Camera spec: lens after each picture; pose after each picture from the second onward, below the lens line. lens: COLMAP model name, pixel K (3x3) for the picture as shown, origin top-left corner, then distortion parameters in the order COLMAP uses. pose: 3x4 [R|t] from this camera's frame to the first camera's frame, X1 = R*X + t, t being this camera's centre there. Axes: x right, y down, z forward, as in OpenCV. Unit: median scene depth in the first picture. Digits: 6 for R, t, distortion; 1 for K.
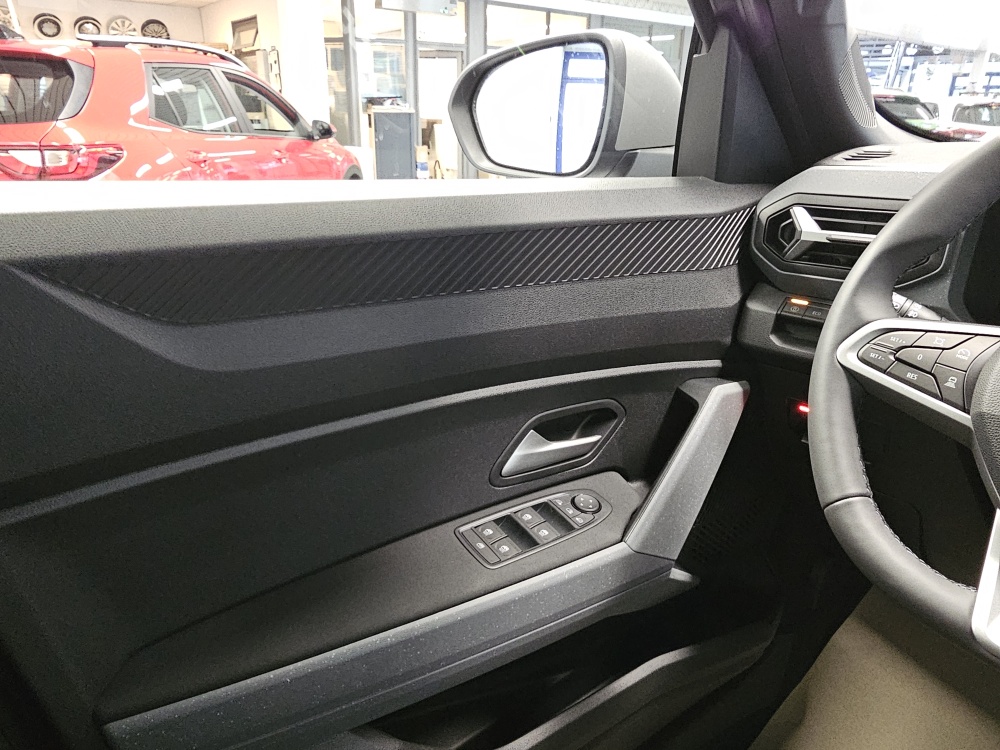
lens RADIAL K [[681.6, 0, 490.9], [0, 681.6, 369.6], [0, 0, 1]] dist [0.007817, -0.002252]
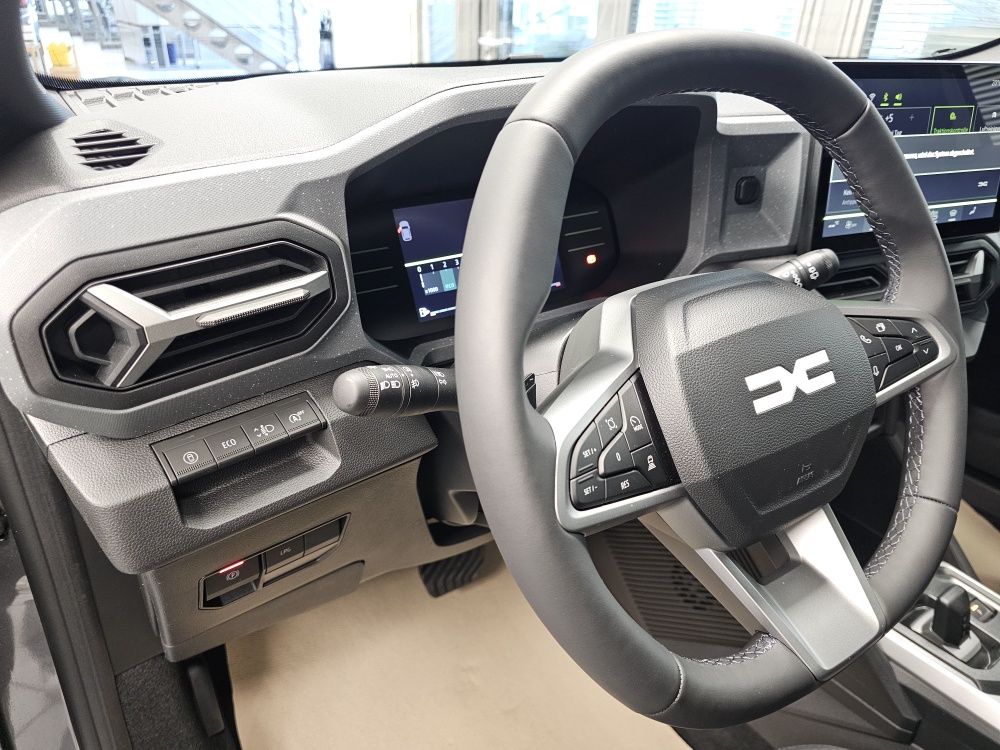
lens RADIAL K [[666.1, 0, 501.4], [0, 666.1, 367.3], [0, 0, 1]] dist [0.084522, -0.088158]
pose [[0.085500, -0.475762, 0.875408, 0.032149], [0.323168, 0.844366, 0.427328, -0.304349], [-0.942471, 0.246367, 0.225944, 0.648176]]
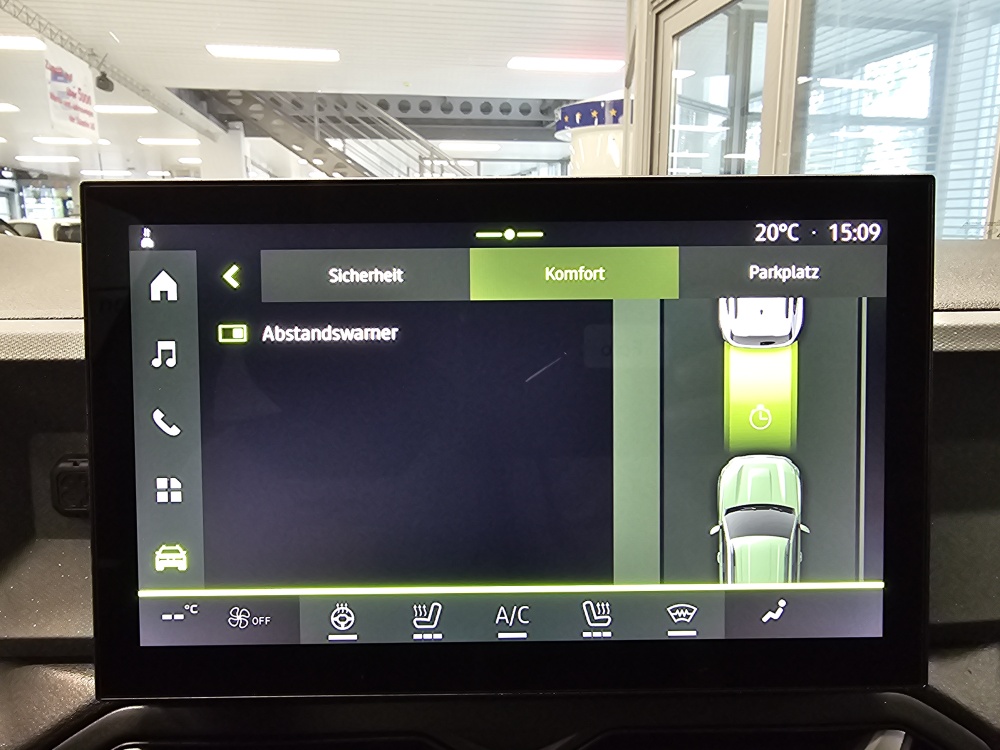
lens RADIAL K [[681.6, 0, 490.9], [0, 681.6, 369.6], [0, 0, 1]] dist [0.007817, -0.002252]
pose [[0.458750, -0.188449, 0.868352, 0.777837], [0.325744, 0.944883, 0.032967, -0.000377], [-0.826704, 0.267737, 0.494851, 0.070904]]
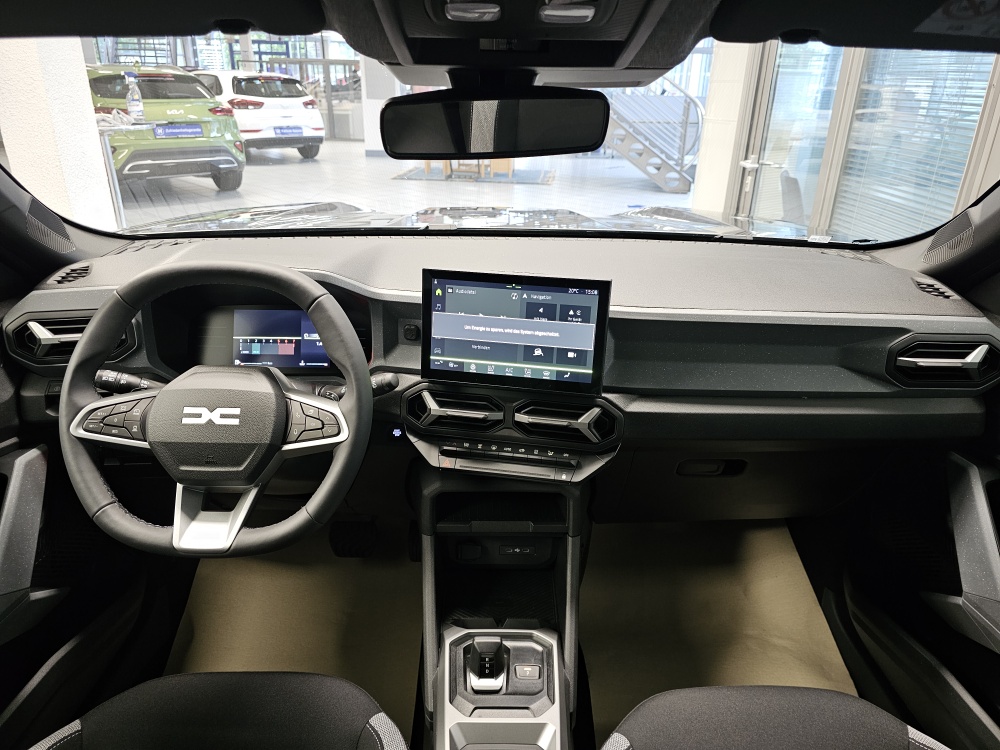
lens RADIAL K [[666.1, 0, 501.4], [0, 666.1, 367.3], [0, 0, 1]] dist [0.084522, -0.088158]
pose [[0.621446, -0.305247, 0.721546, 0.001750], [0.265340, 0.948552, 0.172752, -0.133492], [-0.737156, 0.084099, 0.670469, -0.691335]]
